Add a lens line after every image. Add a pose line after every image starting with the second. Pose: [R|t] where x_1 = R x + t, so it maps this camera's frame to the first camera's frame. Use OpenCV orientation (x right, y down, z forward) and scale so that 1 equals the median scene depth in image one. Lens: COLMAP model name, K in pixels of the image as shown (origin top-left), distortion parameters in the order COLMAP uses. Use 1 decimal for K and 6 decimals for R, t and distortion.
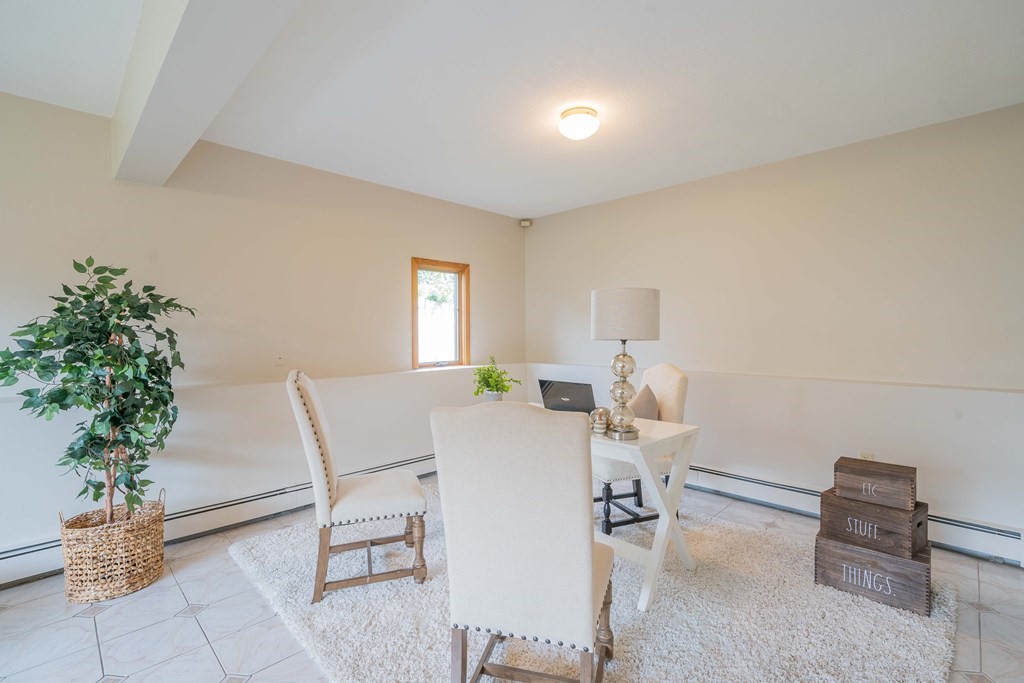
lens RADIAL K [[463.2, 0, 512.0], [0, 463.2, 341.5], [0, 0, 1]] dist [-0.002581, -0.000079]
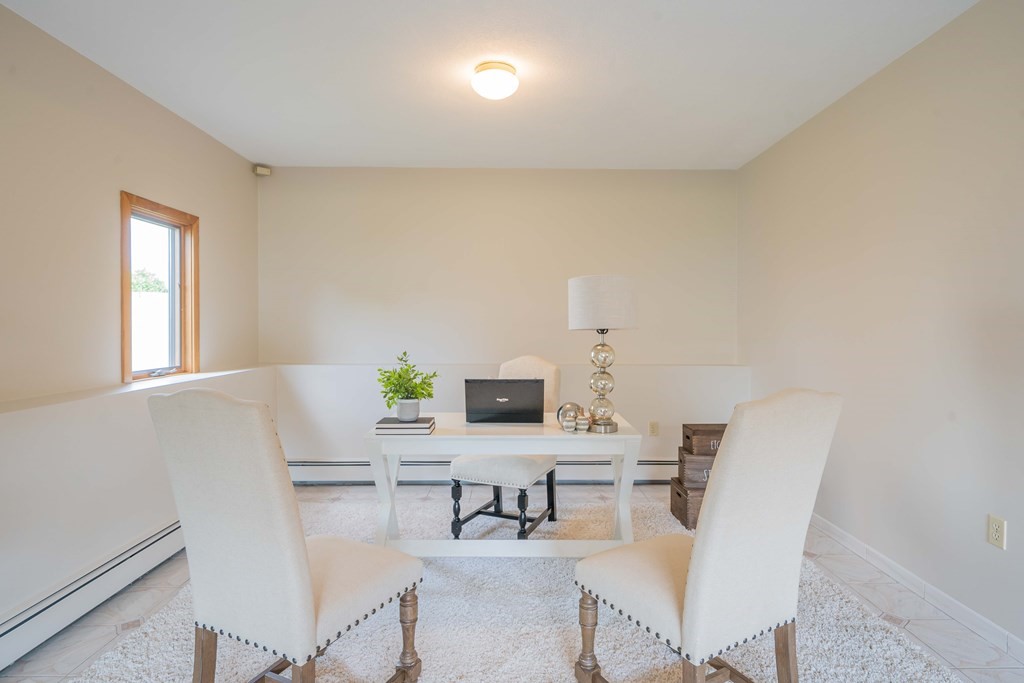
lens RADIAL K [[524.5, 0, 521.8], [0, 524.5, 329.9], [0, 0, 1]] dist [0.003780, 0.000606]
pose [[0.698418, -0.000397, 0.715690, -0.511663], [0.009391, 0.999919, -0.008609, 0.004341], [-0.715628, 0.012734, 0.698365, 0.277094]]
